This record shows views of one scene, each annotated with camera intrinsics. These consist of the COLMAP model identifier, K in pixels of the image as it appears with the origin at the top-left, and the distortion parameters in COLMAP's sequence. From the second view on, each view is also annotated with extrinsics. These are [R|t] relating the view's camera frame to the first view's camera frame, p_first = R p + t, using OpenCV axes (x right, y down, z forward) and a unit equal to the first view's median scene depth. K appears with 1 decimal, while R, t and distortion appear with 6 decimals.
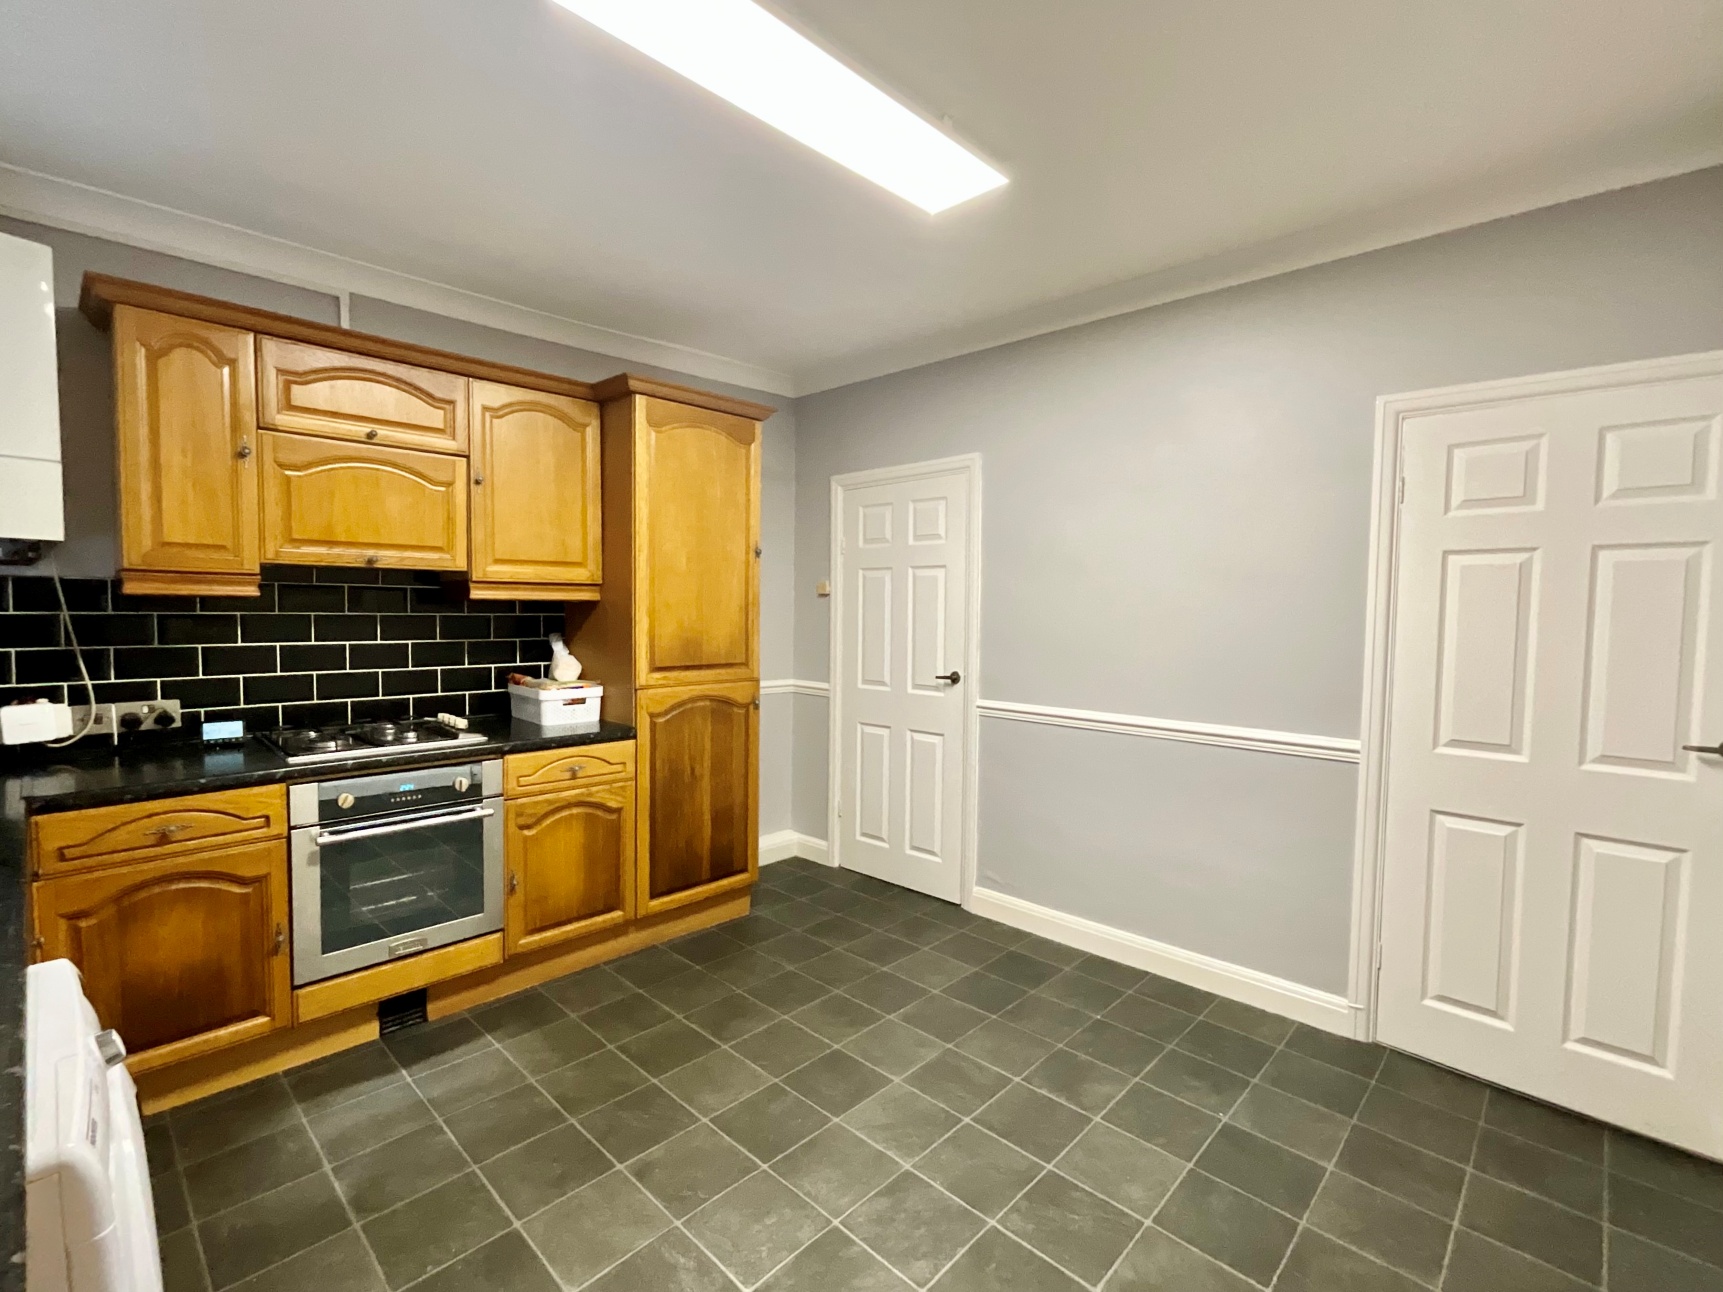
lens RADIAL K [[768.5, 0, 861.5], [0, 768.5, 646.0], [0, 0, 1]] dist [-0.000278, 0.000242]
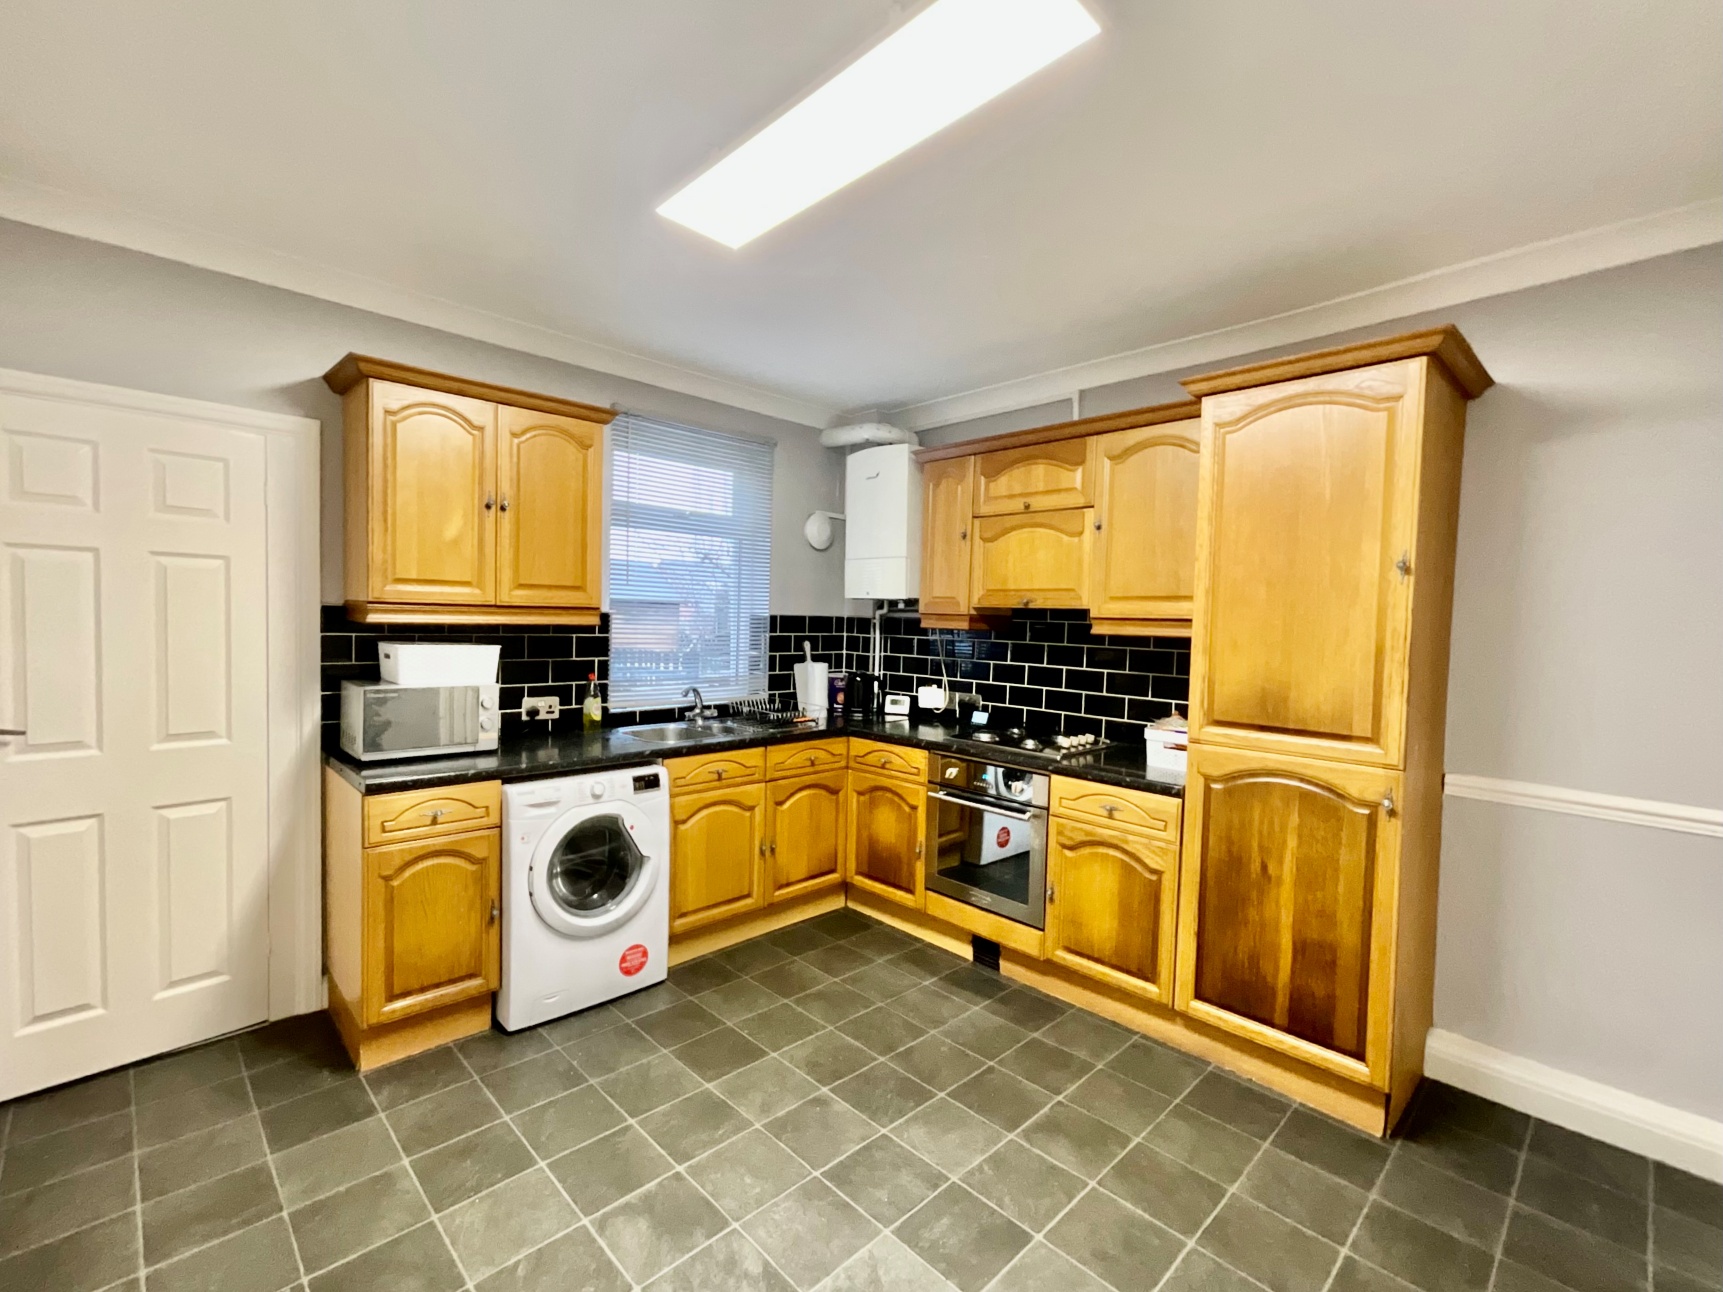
lens RADIAL K [[768.5, 0, 861.5], [0, 768.5, 646.0], [0, 0, 1]] dist [-0.000278, 0.000242]
pose [[-0.015158, 0.026167, -0.999543, 0.622273], [-0.078670, 0.996527, 0.027281, -0.049180], [0.996785, 0.079048, -0.013047, 0.705103]]
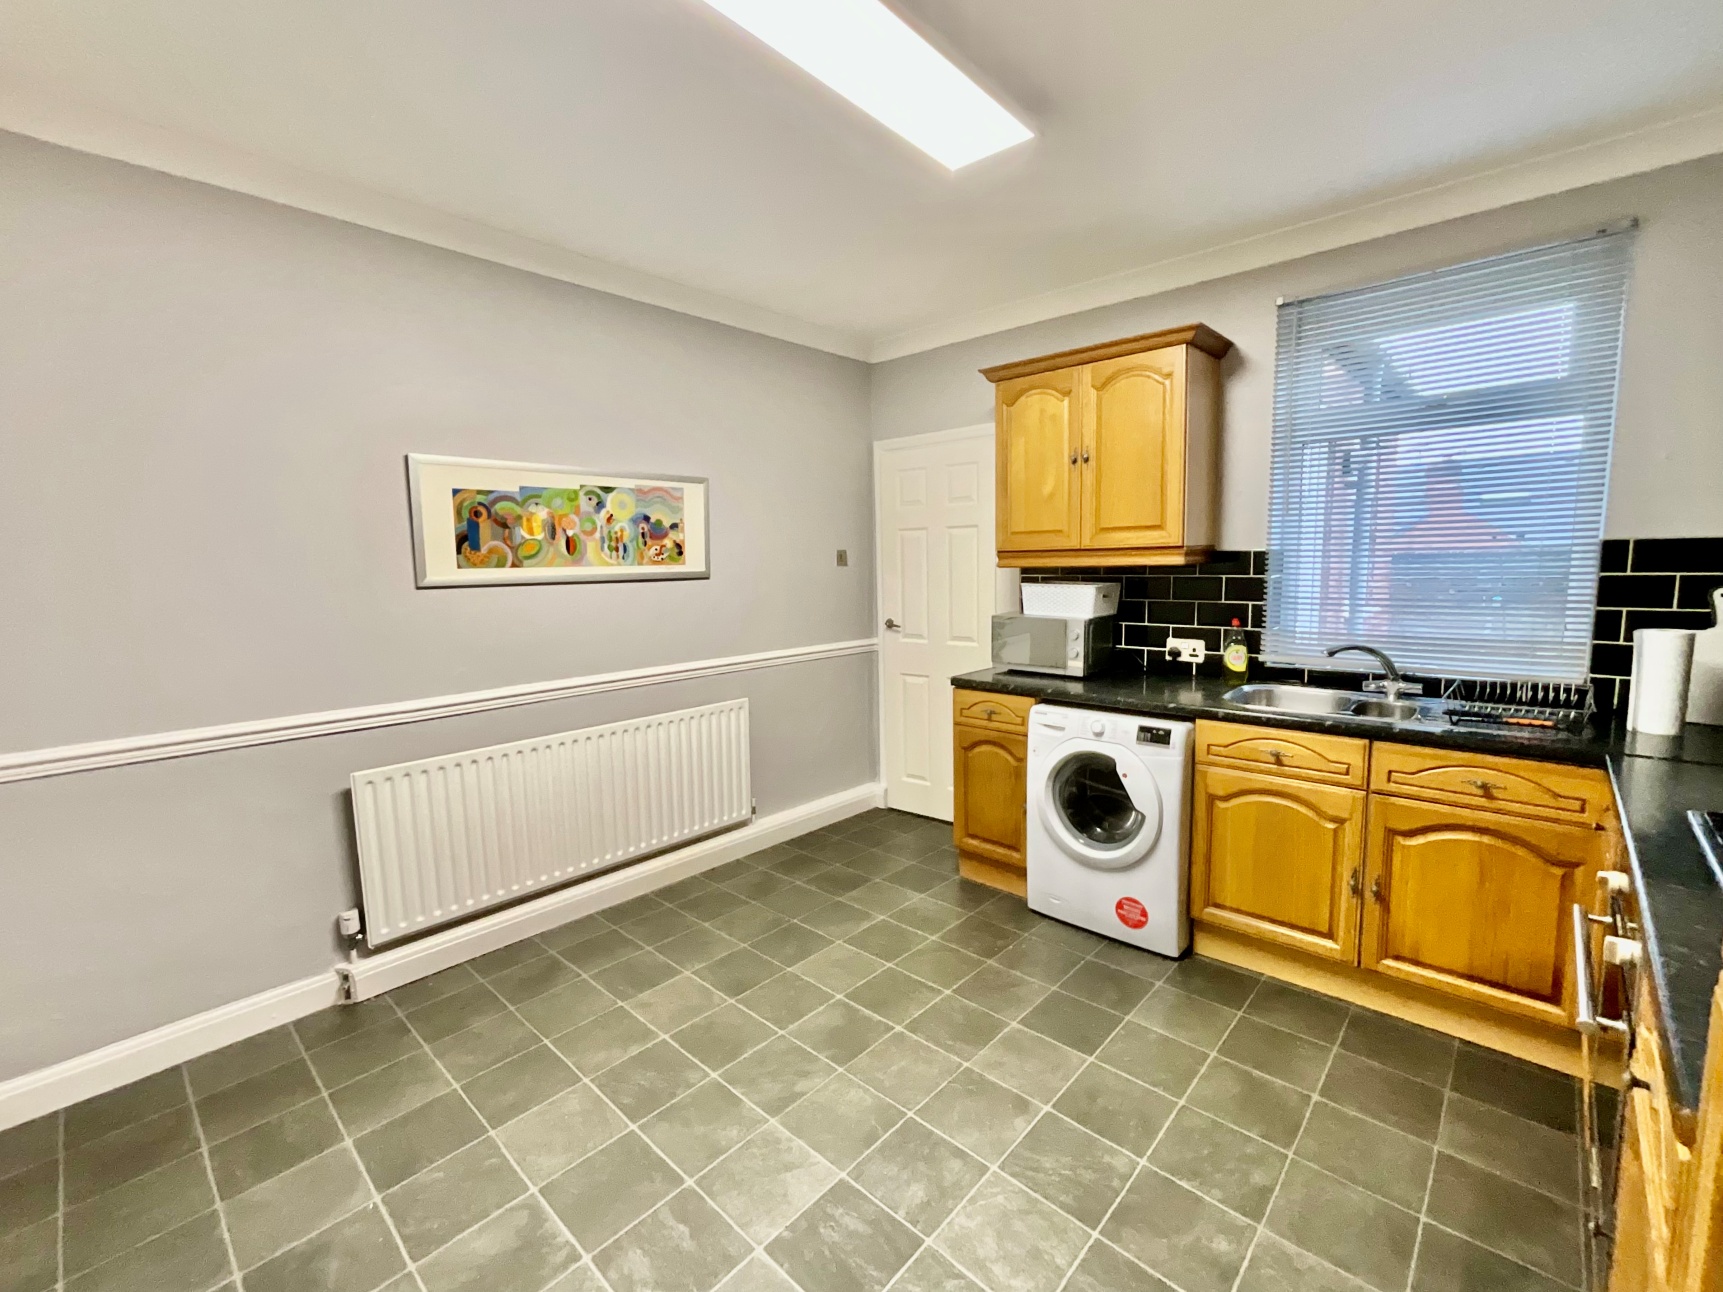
lens RADIAL K [[741.8, 0, 861.5], [0, 741.8, 646.0], [0, 0, 1]] dist [-0.002747, -0.000208]
pose [[-0.999477, 0.012015, -0.030021, -0.025693], [0.006886, 0.986193, 0.165455, -0.079446], [0.031595, 0.165162, -0.985760, 1.303769]]
